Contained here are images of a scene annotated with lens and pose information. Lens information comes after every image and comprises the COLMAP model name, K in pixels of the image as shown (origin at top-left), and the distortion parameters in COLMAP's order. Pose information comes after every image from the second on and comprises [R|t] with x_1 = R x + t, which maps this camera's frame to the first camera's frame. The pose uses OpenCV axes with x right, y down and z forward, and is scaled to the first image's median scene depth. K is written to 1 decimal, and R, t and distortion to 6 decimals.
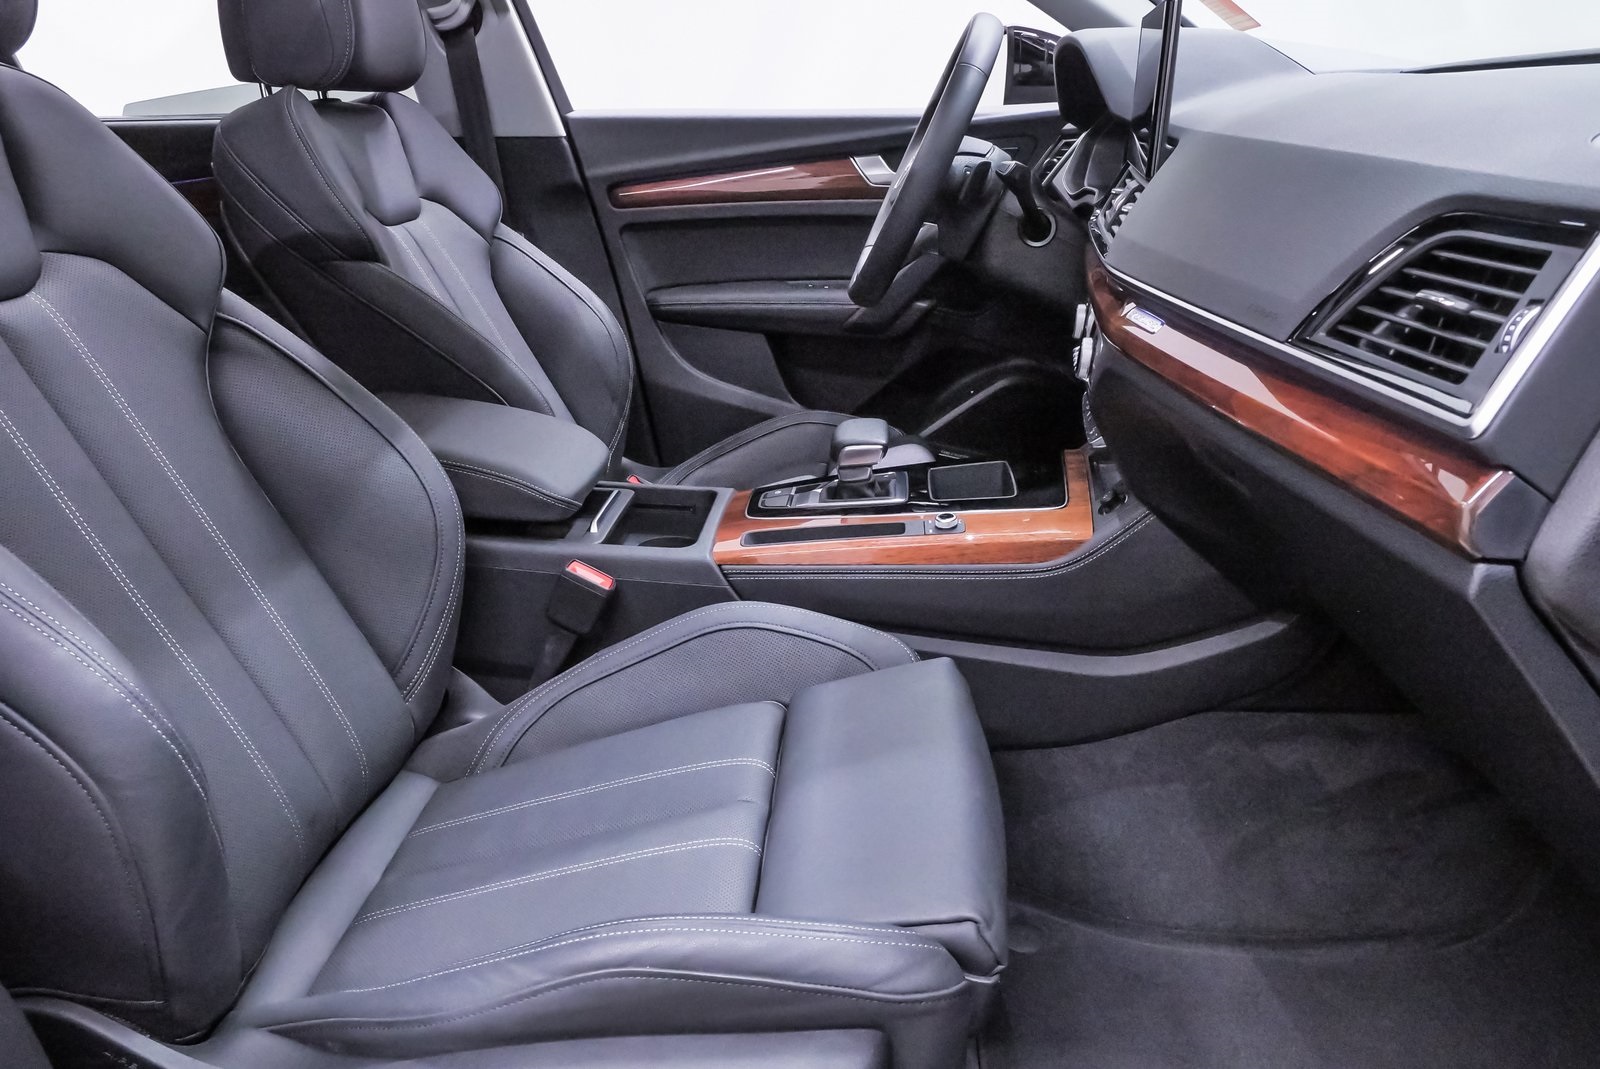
lens RADIAL K [[1181.0, 0, 800.0], [0, 1181.0, 534.5], [0, 0, 1]] dist [-0.052536, 0.027764]
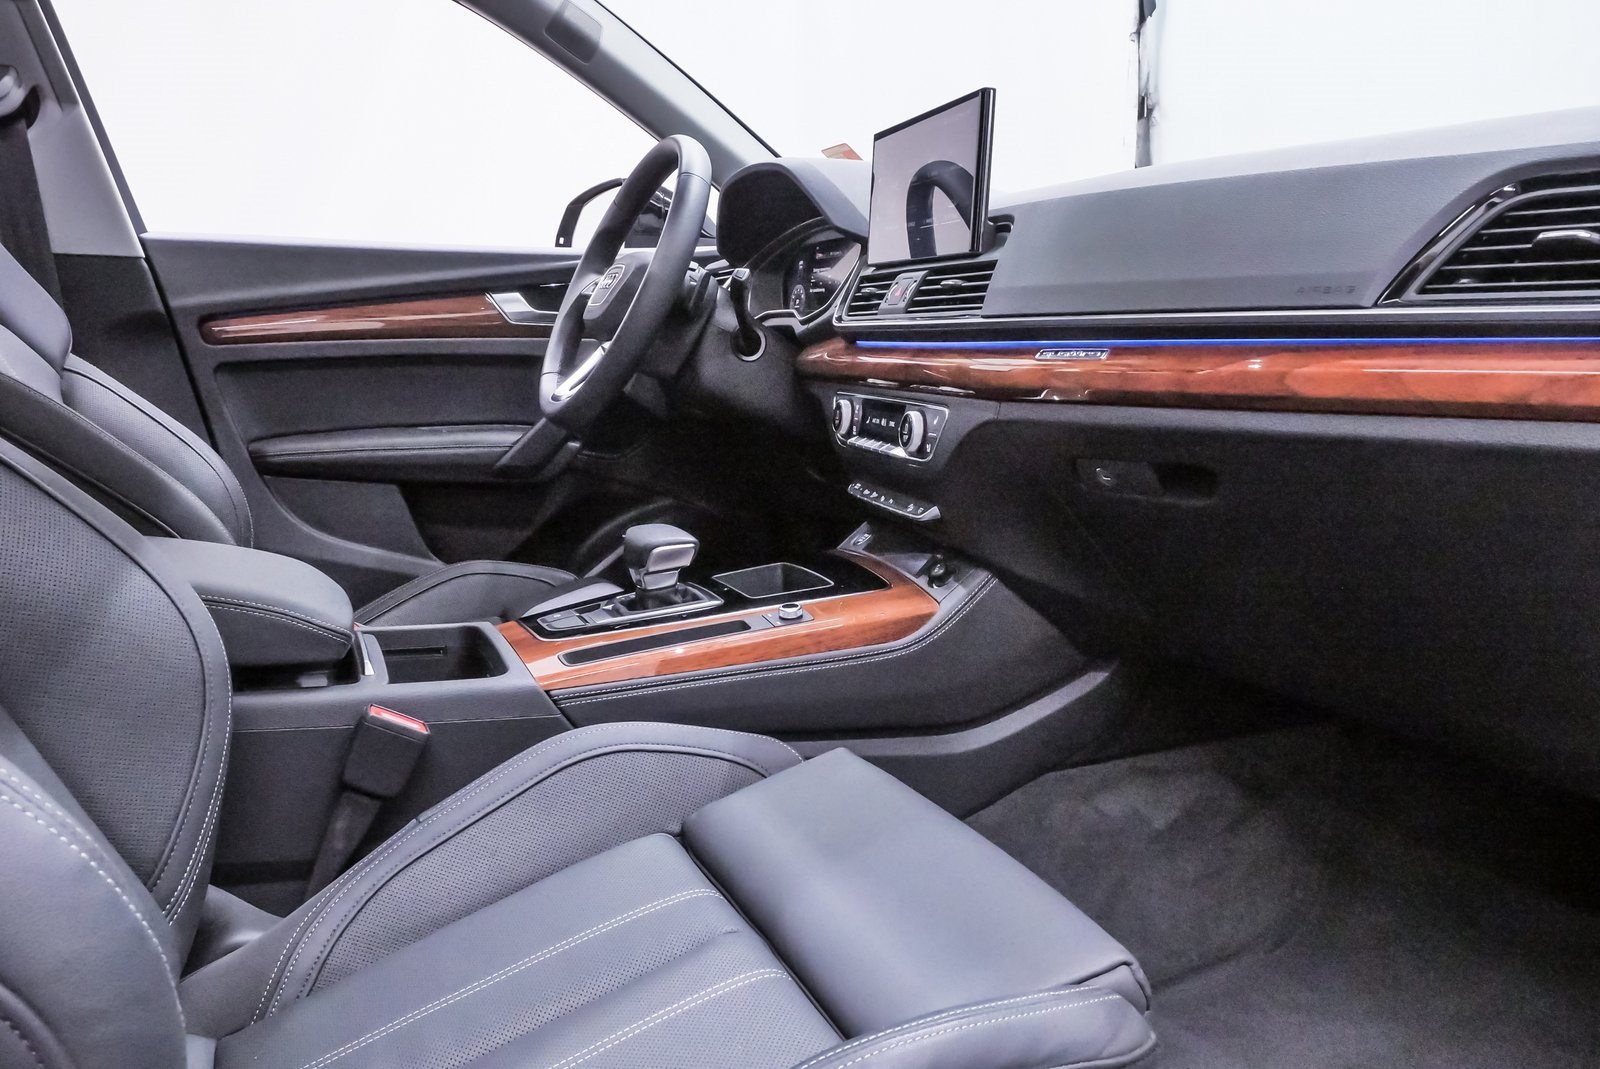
lens RADIAL K [[1170.6, 0, 800.0], [0, 1170.6, 534.5], [0, 0, 1]] dist [-0.041197, 0.012541]
pose [[0.878888, -0.057321, 0.473572, -0.293481], [0.143472, 0.978552, -0.147823, 0.064773], [-0.454941, 0.197864, 0.868262, 0.172454]]
